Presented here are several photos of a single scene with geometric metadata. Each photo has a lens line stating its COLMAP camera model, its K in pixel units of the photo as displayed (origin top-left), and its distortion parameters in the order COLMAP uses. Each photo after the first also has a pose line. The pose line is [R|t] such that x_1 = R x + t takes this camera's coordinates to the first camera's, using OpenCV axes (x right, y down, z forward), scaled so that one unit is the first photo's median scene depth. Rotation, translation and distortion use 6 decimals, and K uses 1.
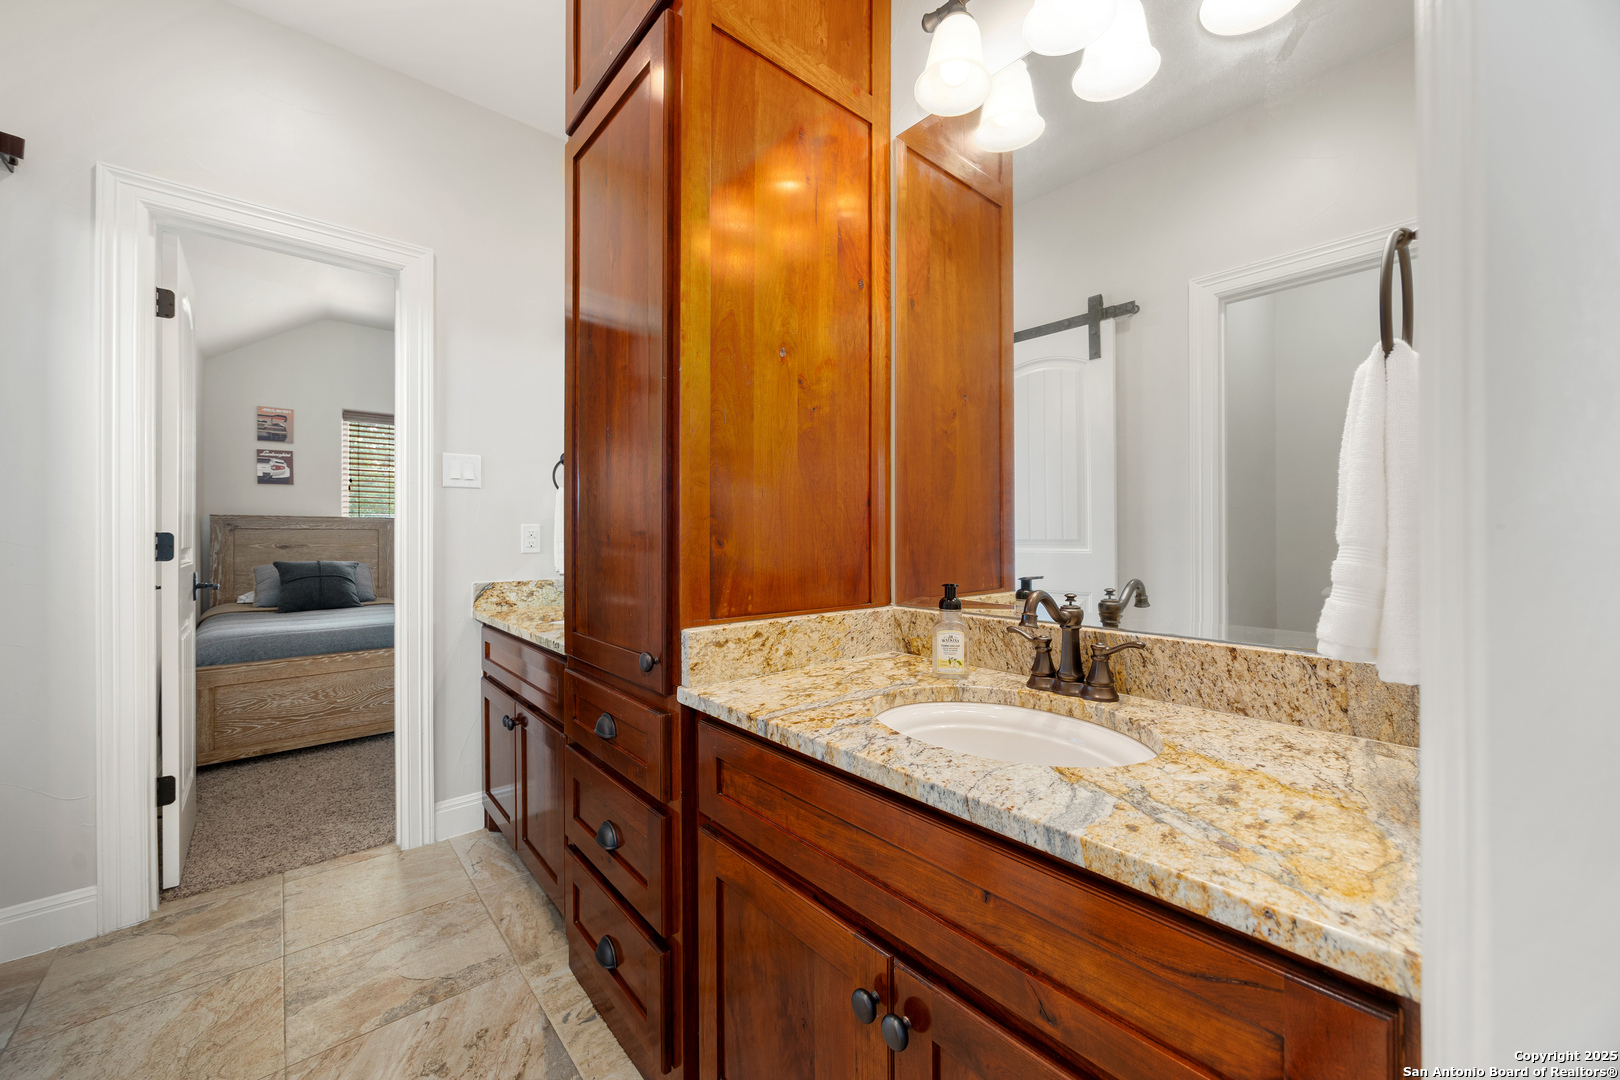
lens RADIAL K [[627.4, 0, 813.9], [0, 627.4, 529.8], [0, 0, 1]] dist [0.000712, -0.000130]
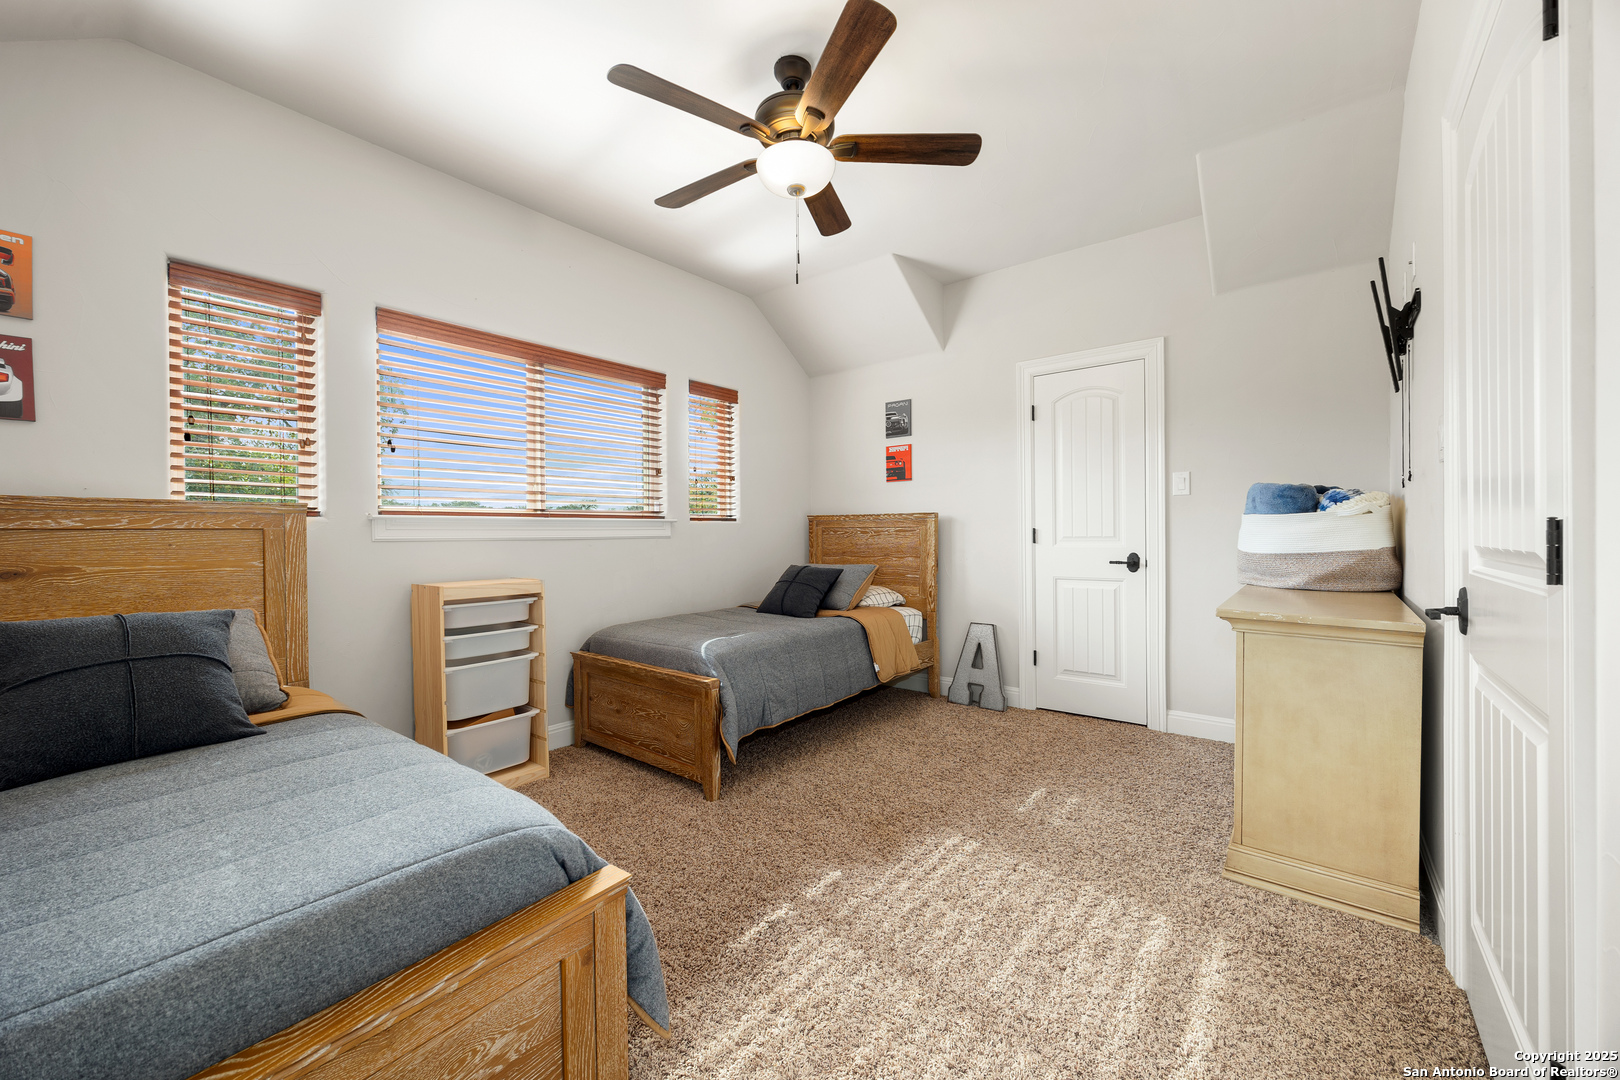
lens RADIAL K [[627.4, 0, 814.5], [0, 627.4, 536.4], [0, 0, 1]] dist [0.000712, -0.000130]
pose [[0.980331, 0.002516, 0.197346, -0.405825], [-0.005343, 0.999891, 0.013795, -0.003638], [-0.197290, -0.014578, 0.980237, 0.491015]]
